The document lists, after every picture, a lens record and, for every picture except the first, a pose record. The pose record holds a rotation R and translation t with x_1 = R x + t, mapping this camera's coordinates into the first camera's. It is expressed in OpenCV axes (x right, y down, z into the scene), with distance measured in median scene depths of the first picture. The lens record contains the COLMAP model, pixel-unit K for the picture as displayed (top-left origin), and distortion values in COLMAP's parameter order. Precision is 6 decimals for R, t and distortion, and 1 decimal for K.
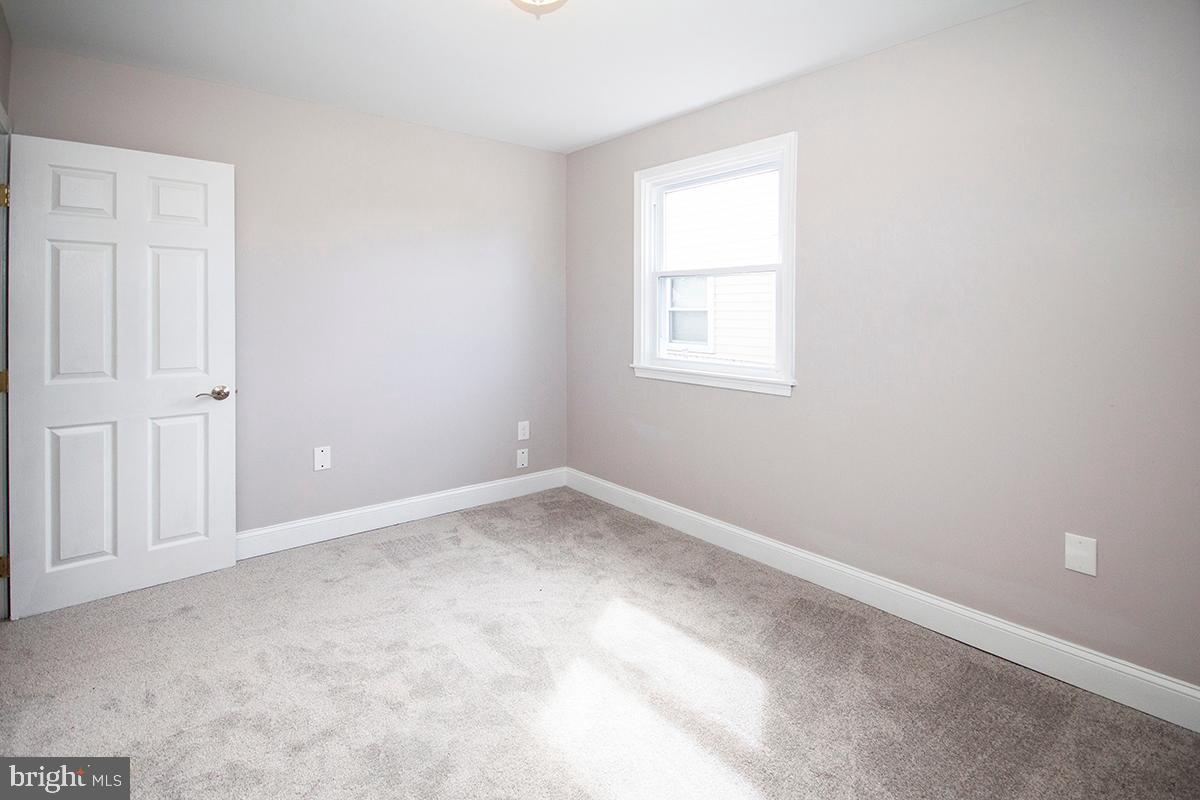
lens RADIAL K [[617.0, 0, 600.0], [0, 617.0, 400.0], [0, 0, 1]] dist [-0.005629, -0.000855]
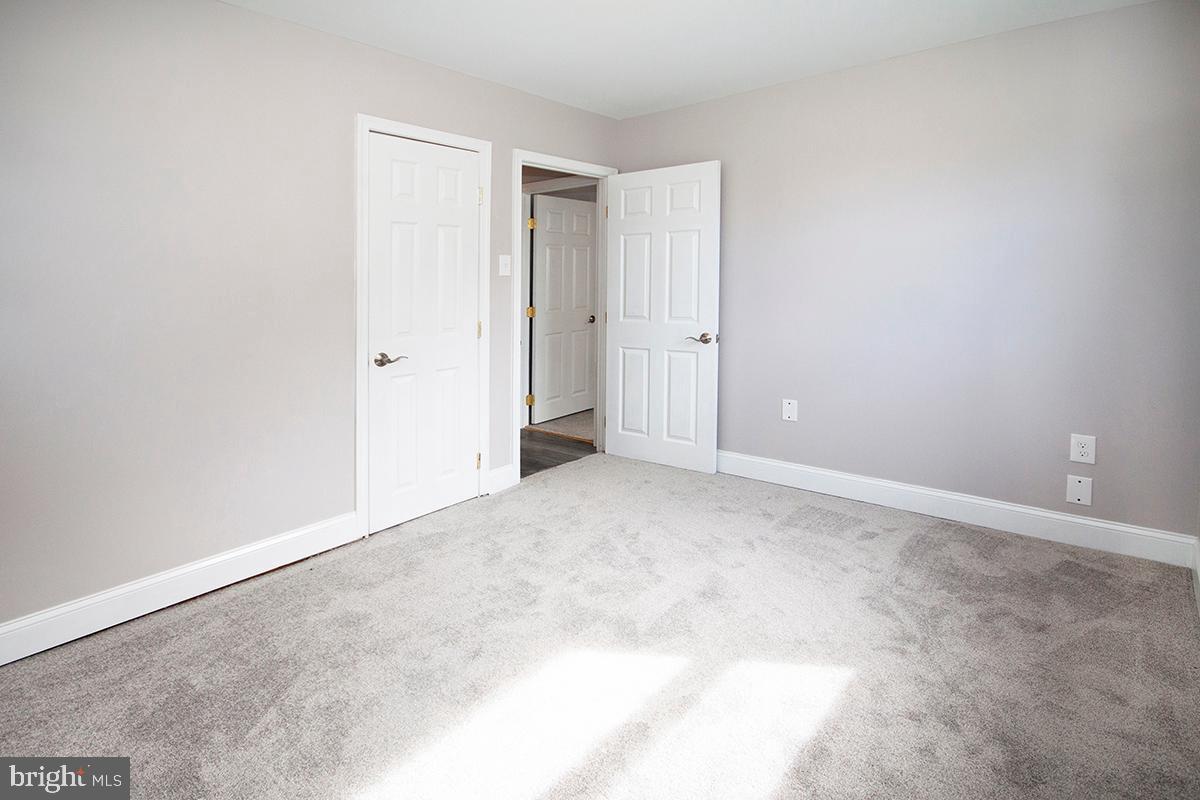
lens RADIAL K [[617.0, 0, 600.0], [0, 617.0, 400.0], [0, 0, 1]] dist [-0.005629, -0.000855]
pose [[0.145019, 0.185025, -0.971975, 0.636777], [-0.113973, 0.978944, 0.169347, -0.078577], [0.982843, 0.086221, 0.163053, 0.581065]]
